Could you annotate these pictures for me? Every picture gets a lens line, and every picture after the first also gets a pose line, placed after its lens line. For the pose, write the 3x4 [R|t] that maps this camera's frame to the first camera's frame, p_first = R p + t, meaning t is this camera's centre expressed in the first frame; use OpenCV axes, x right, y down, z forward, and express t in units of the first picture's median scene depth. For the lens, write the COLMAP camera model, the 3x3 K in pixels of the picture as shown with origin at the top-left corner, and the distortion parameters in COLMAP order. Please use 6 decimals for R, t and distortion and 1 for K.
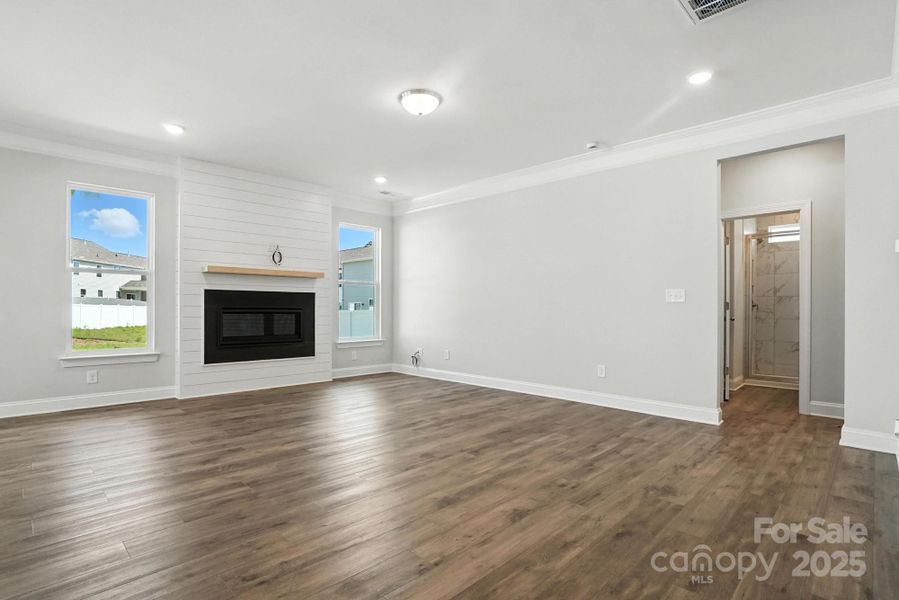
lens RADIAL K [[424.1, 0, 444.6], [0, 424.1, 301.4], [0, 0, 1]] dist [-0.028207, -0.000388]
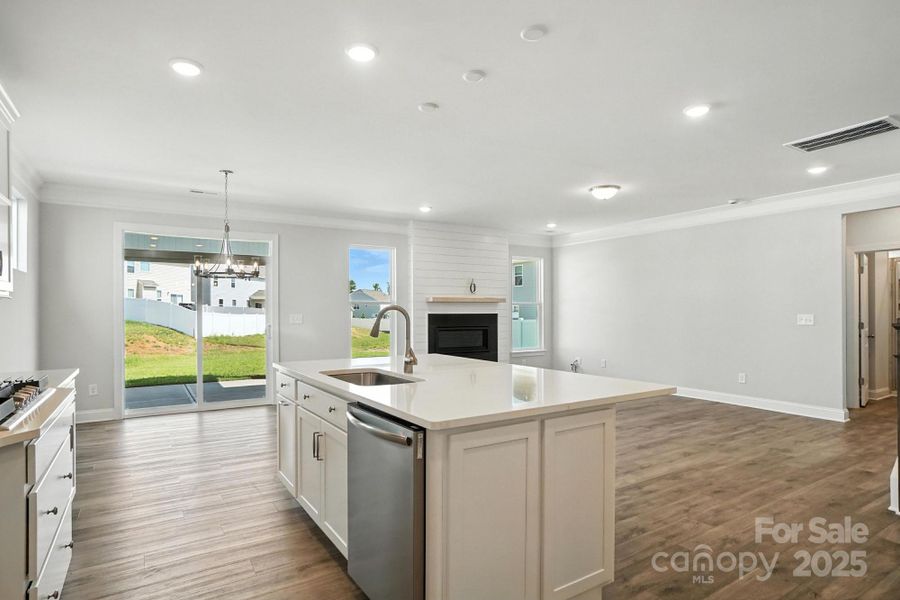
lens RADIAL K [[486.3, 0, 452.7], [0, 486.3, 307.1], [0, 0, 1]] dist [0.004227, 0.002999]
pose [[0.981604, -0.007910, -0.190765, -0.193274], [0.009865, 0.999908, 0.009301, -0.067688], [0.190674, -0.011012, 0.981592, -0.579463]]
